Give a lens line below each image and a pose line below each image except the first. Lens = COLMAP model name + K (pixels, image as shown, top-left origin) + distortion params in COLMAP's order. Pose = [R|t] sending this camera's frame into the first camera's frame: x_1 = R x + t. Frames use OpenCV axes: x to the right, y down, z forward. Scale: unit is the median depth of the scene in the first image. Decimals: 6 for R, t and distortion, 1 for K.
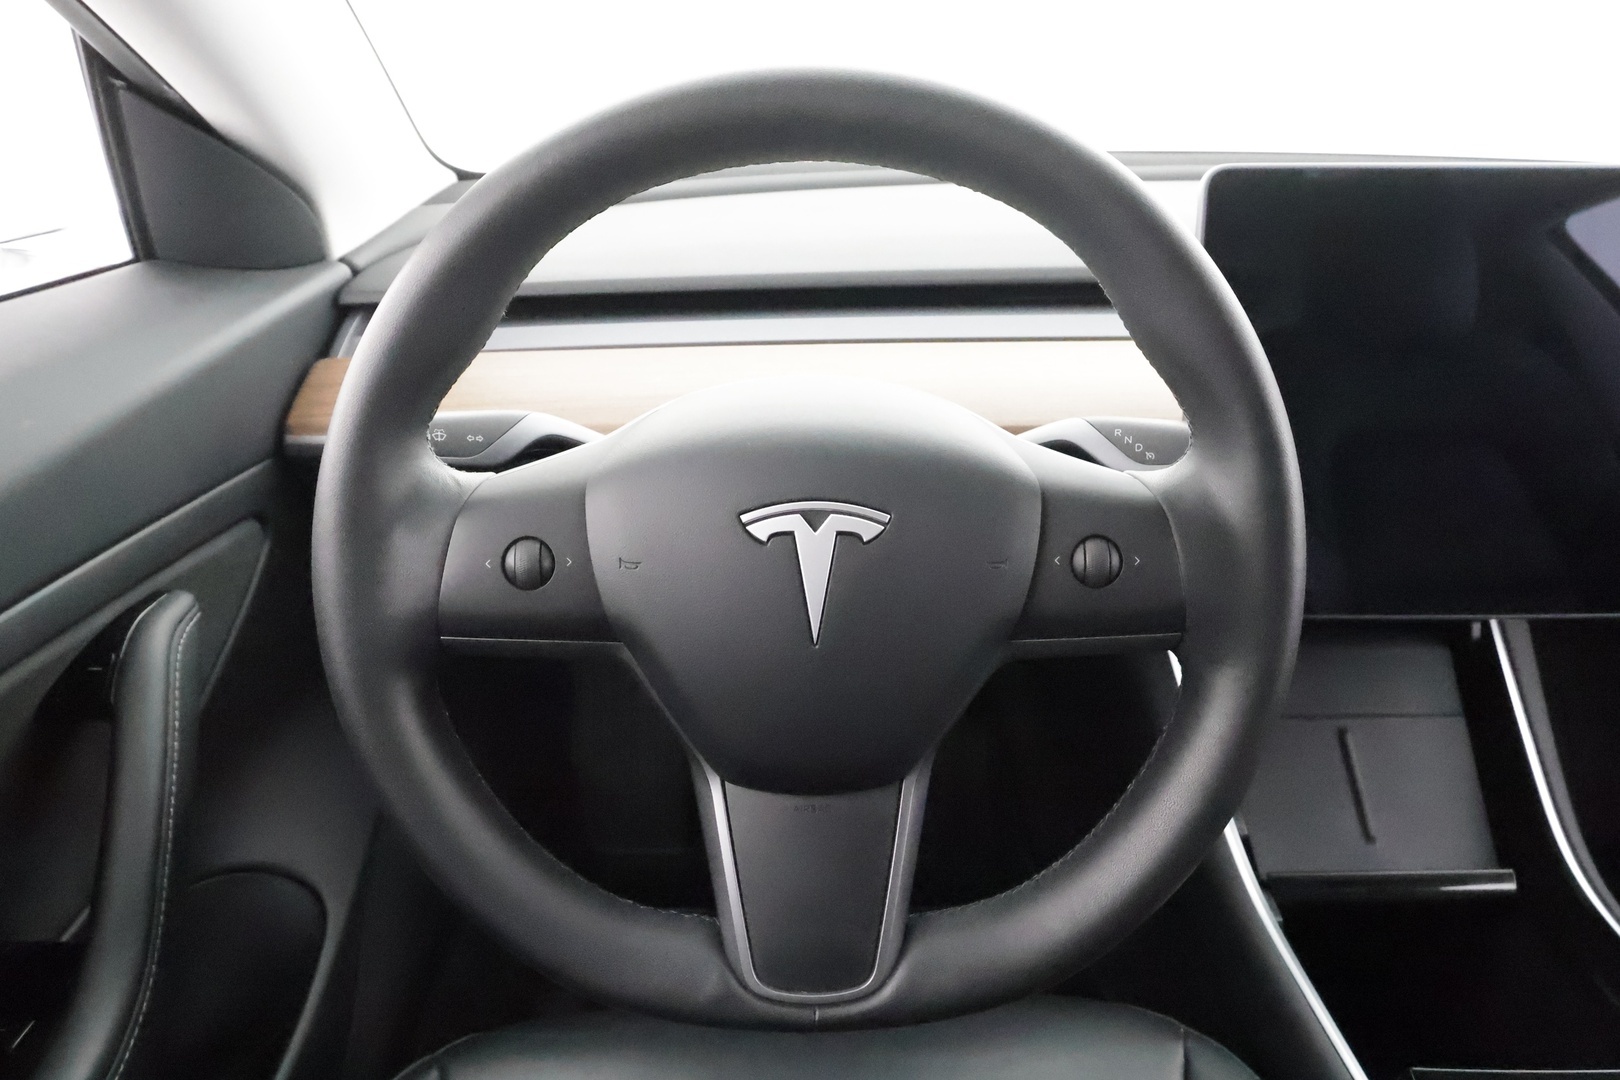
lens RADIAL K [[1082.9, 0, 808.3], [0, 1082.9, 532.0], [0, 0, 1]] dist [0.002756, 0.000497]
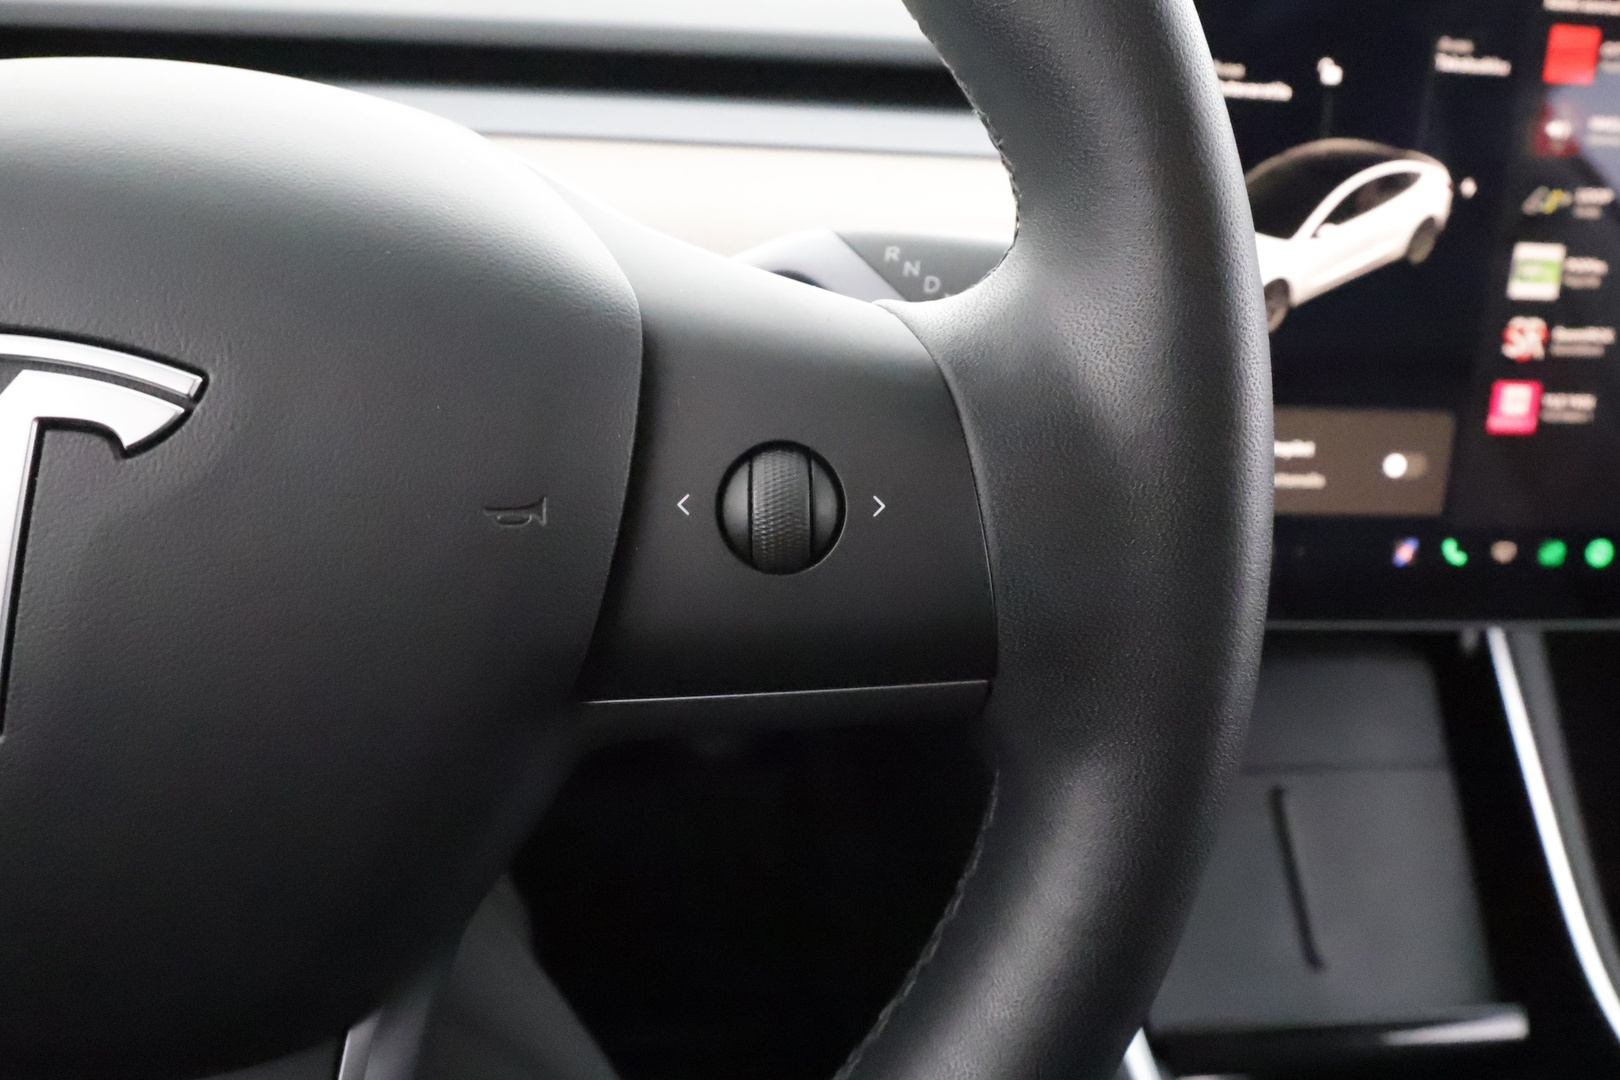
lens RADIAL K [[1273.8, 0, 805.9], [0, 1273.8, 580.7], [0, 0, 1]] dist [-0.006438, 0.002127]
pose [[0.992099, -0.002999, 0.125420, 0.208309], [-0.004386, 0.998274, 0.058565, 0.025509], [-0.125379, -0.058652, 0.990374, 0.509907]]
